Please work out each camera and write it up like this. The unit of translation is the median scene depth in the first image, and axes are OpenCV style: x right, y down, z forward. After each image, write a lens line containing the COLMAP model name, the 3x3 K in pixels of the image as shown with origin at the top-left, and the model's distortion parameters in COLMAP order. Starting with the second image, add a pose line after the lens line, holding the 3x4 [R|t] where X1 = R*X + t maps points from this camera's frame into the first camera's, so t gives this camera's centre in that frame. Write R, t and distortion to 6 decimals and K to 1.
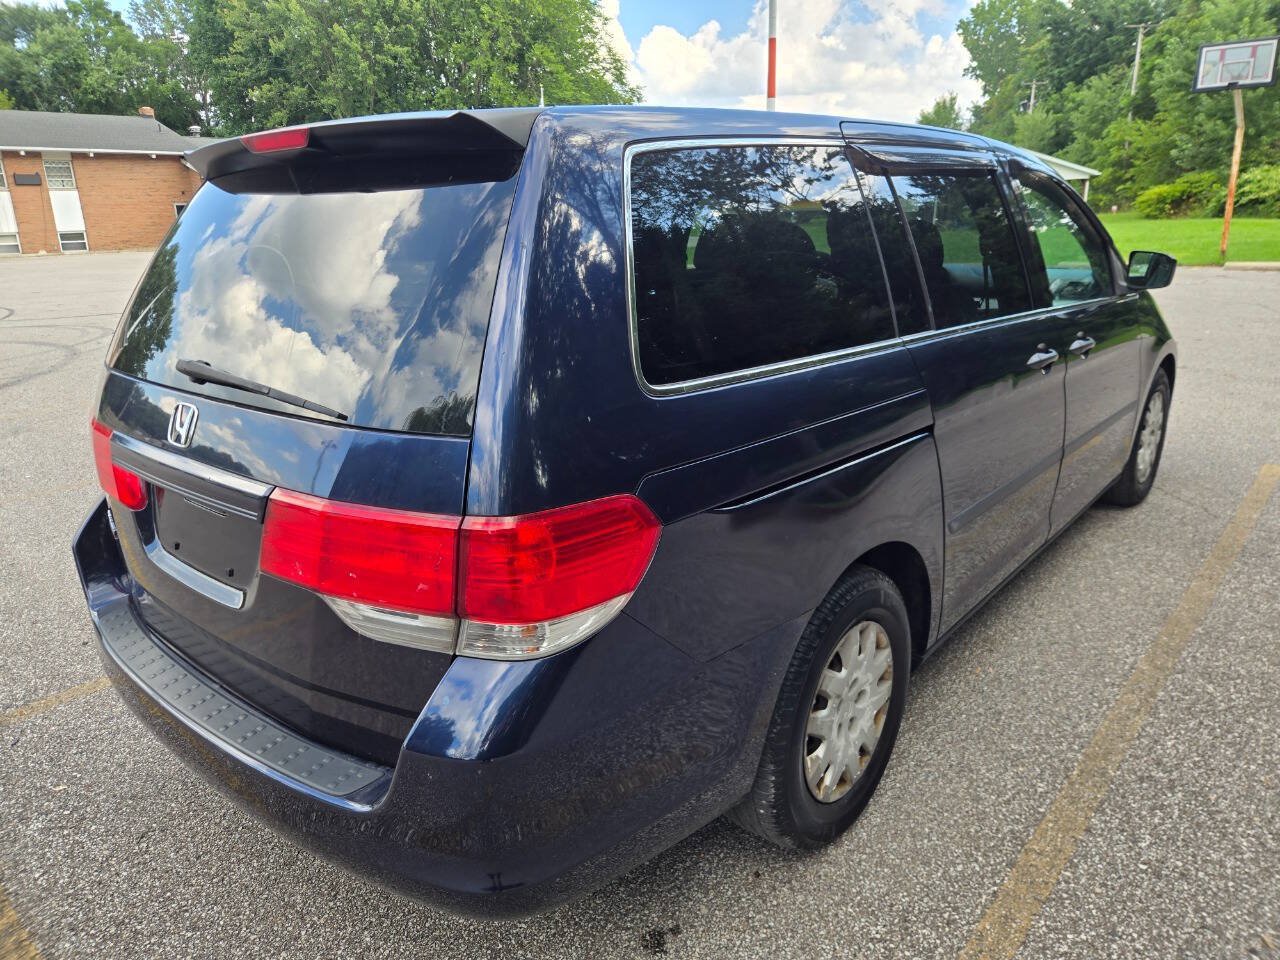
lens RADIAL K [[871.6, 0, 645.7], [0, 871.6, 460.1], [0, 0, 1]] dist [0.061493, -0.056059]
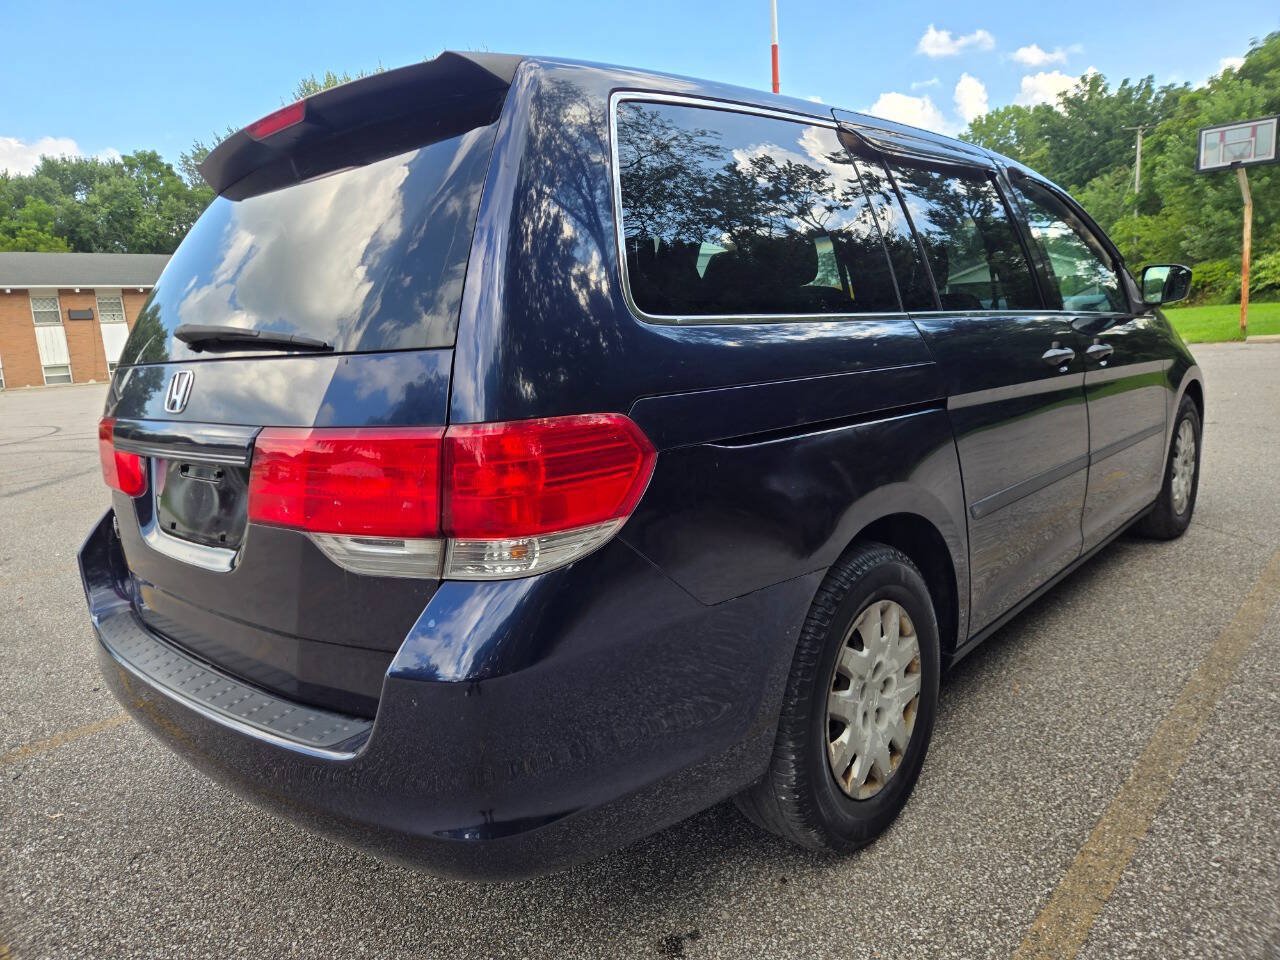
lens RADIAL K [[863.4, 0, 628.9], [0, 863.4, 474.4], [0, 0, 1]] dist [0.072623, -0.067290]
pose [[0.998496, -0.031933, -0.044570, 0.017147], [0.026853, 0.993540, -0.110259, 0.125186], [0.047803, 0.108896, 0.992903, 0.037146]]
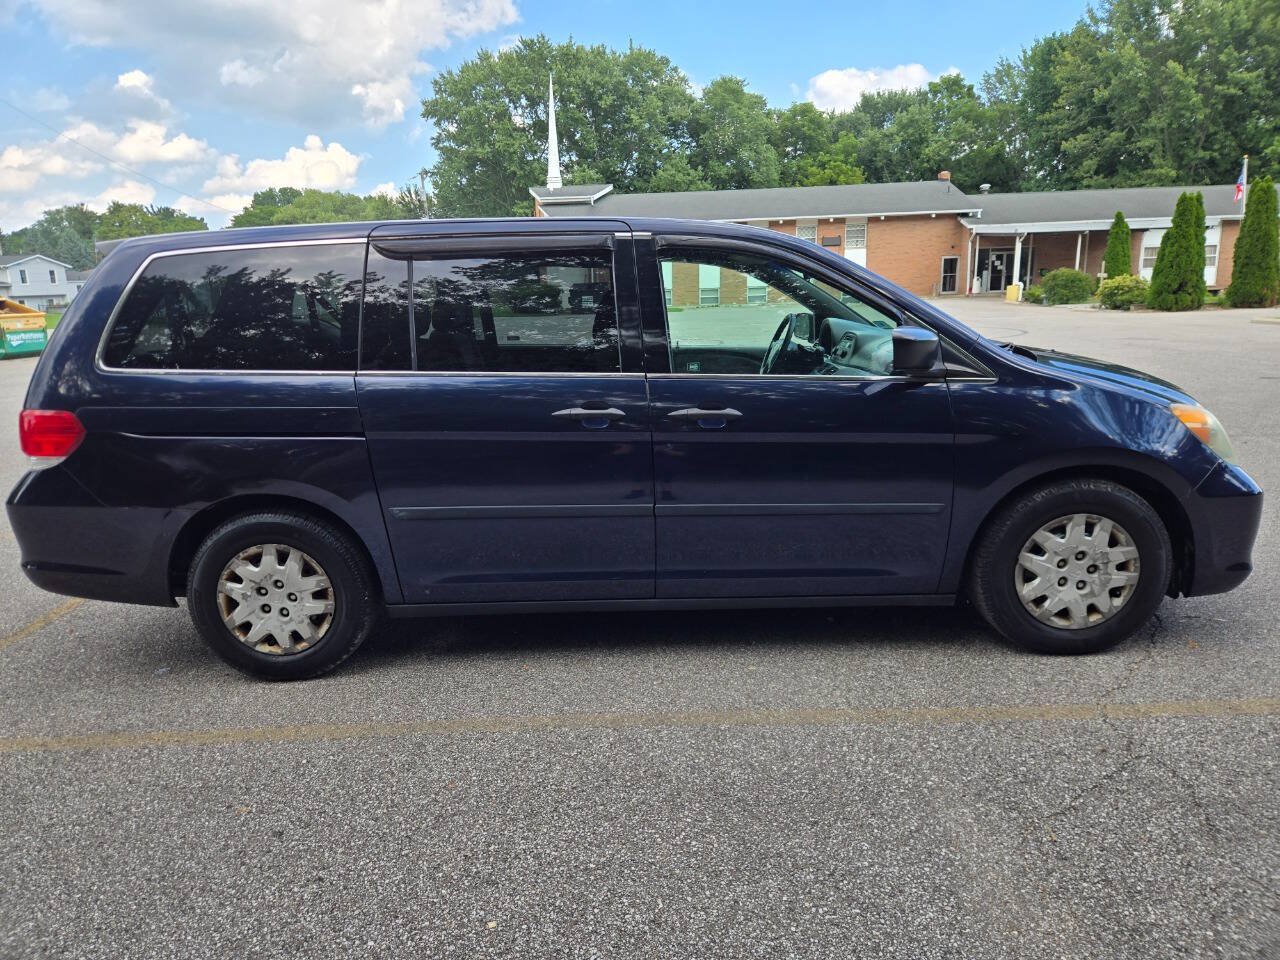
lens RADIAL K [[863.4, 0, 628.9], [0, 863.4, 474.4], [0, 0, 1]] dist [0.072623, -0.067290]
pose [[0.631578, 0.172023, -0.755988, 1.538321], [-0.198260, 0.978490, 0.057020, -0.128660], [0.749535, 0.113869, 0.652097, 0.373422]]
